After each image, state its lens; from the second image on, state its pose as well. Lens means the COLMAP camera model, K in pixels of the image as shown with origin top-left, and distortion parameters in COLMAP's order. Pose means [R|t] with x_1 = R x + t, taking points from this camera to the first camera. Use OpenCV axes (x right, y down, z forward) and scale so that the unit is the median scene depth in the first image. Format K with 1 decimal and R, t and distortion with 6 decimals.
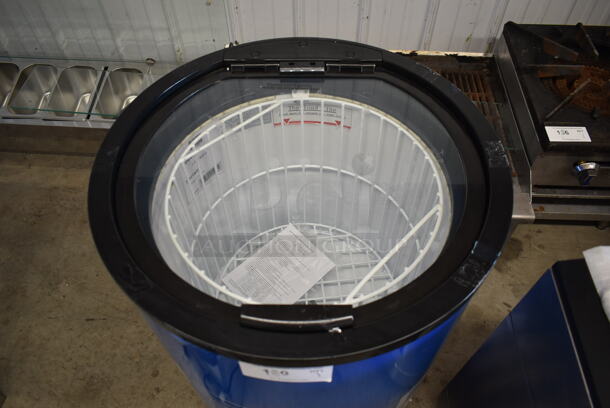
lens RADIAL K [[449.4, 0, 305.0], [0, 449.4, 204.0], [0, 0, 1]] dist [-0.005940, 0.004876]
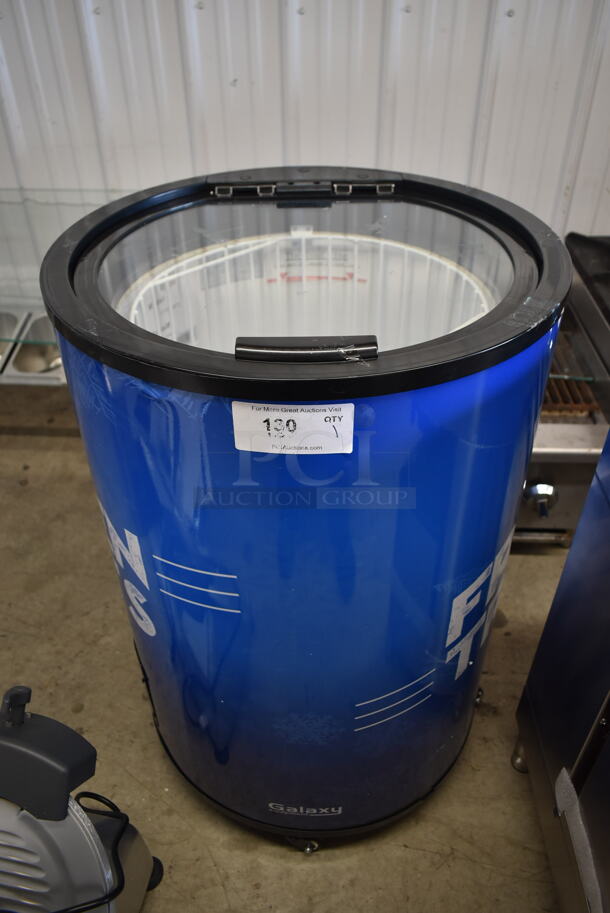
lens RADIAL K [[679.8, 0, 304.2], [0, 679.8, 437.2], [0, 0, 1]] dist [0.003812, -0.005330]
pose [[0.999917, -0.010413, 0.007645, -0.017938], [0.011928, 0.971443, -0.236975, 0.371557], [-0.004959, 0.237046, 0.971486, -0.071292]]
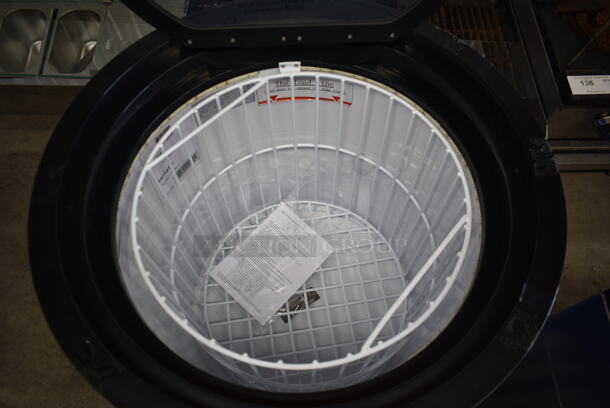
lens RADIAL K [[454.2, 0, 305.0], [0, 454.2, 204.0], [0, 0, 1]] dist [0.003812, -0.005330]
pose [[0.998526, -0.046912, 0.027291, -0.015838], [0.041973, 0.986280, 0.159655, -0.127194], [-0.034406, -0.158274, 0.986796, 0.146732]]
